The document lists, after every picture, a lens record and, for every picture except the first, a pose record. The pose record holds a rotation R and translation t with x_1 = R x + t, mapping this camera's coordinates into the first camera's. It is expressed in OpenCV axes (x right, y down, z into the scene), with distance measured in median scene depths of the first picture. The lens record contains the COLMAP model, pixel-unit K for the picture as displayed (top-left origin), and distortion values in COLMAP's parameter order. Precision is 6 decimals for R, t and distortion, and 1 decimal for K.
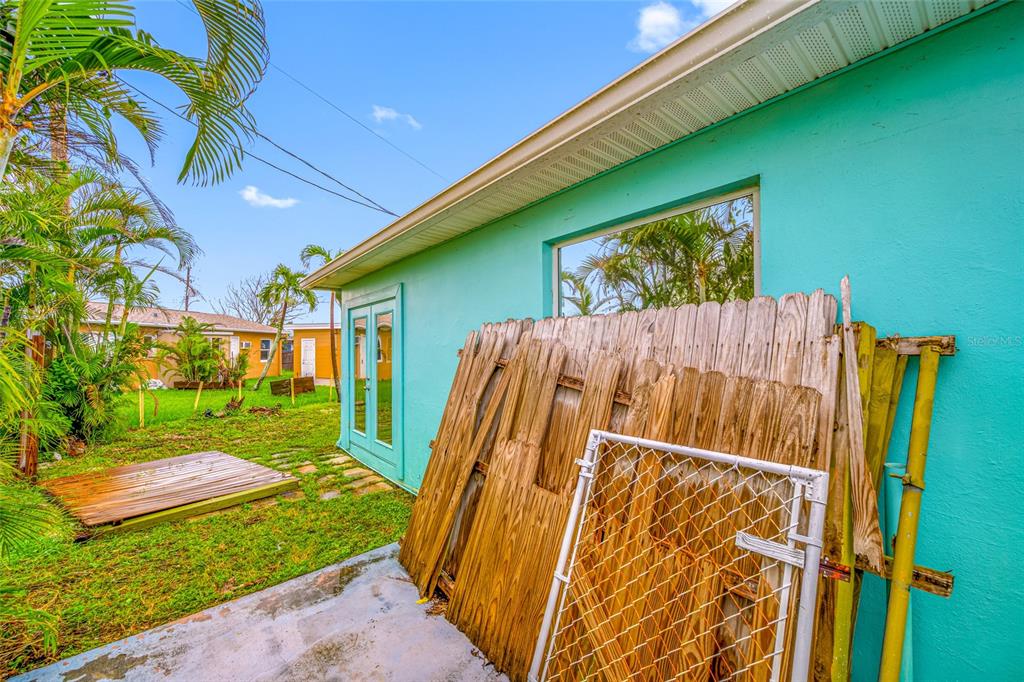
lens RADIAL K [[408.8, 0, 517.5], [0, 408.8, 342.6], [0, 0, 1]] dist [0.000891, -0.000113]
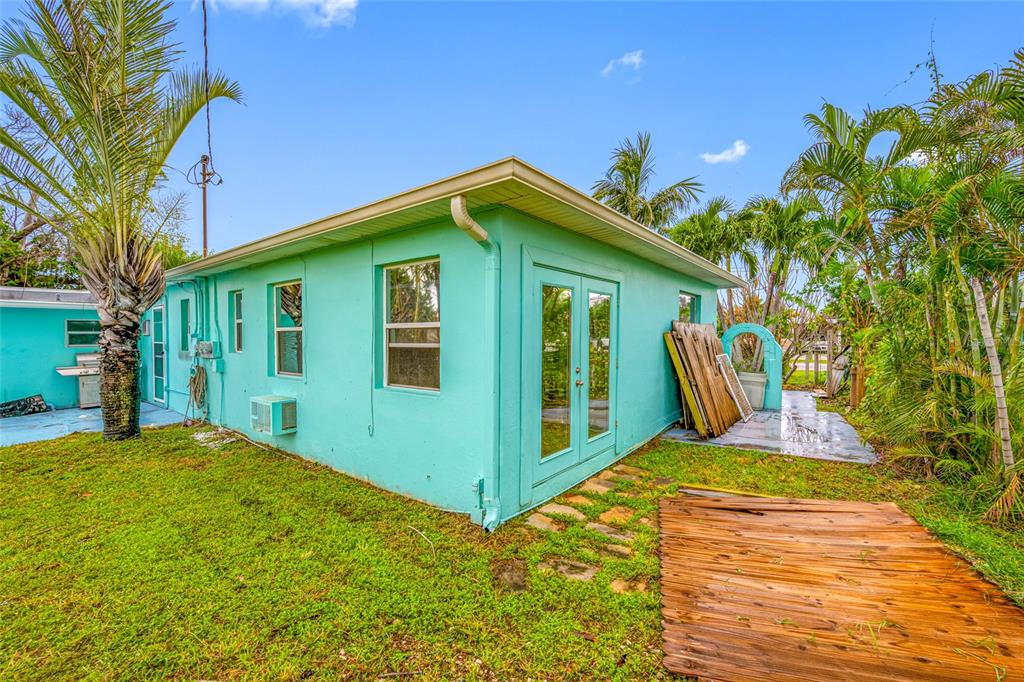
lens RADIAL K [[408.8, 0, 517.5], [0, 408.8, 342.6], [0, 0, 1]] dist [0.000891, -0.000113]
pose [[-0.219440, -0.007547, 0.975597, -0.385209], [-0.010822, 0.999927, 0.005301, 0.010486], [-0.975566, -0.009395, -0.219506, 0.448974]]
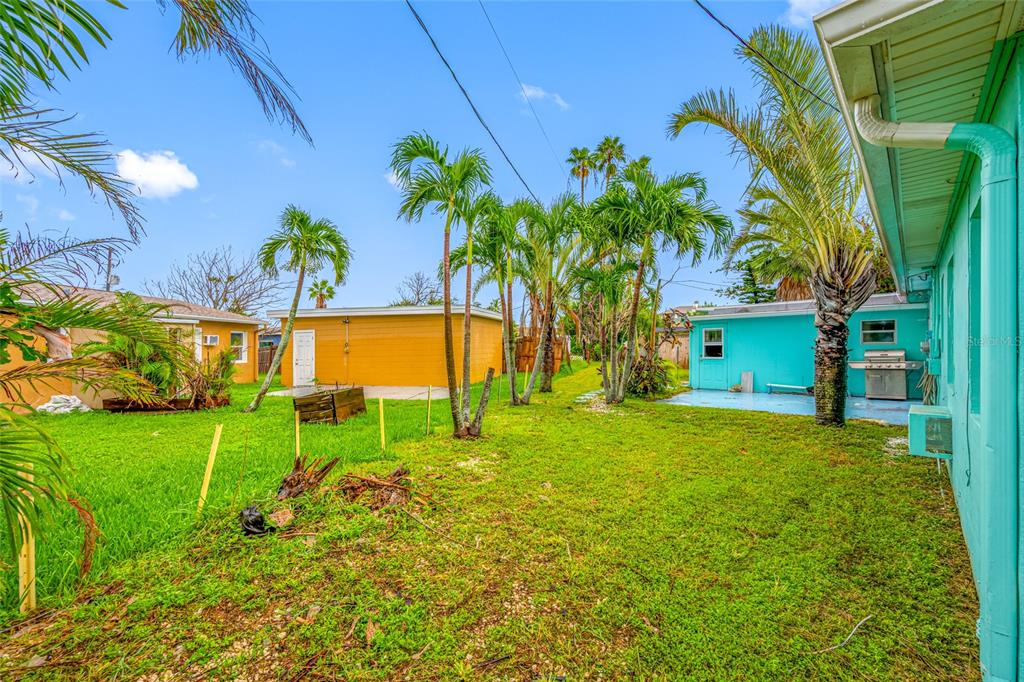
lens RADIAL K [[414.5, 0, 543.4], [0, 414.5, 343.6], [0, 0, 1]] dist [-0.001946, -0.000221]
pose [[0.990814, -0.011077, 0.134779, -0.286427], [0.009150, 0.999847, 0.014912, 0.010340], [-0.134923, -0.013541, 0.990764, 0.319694]]
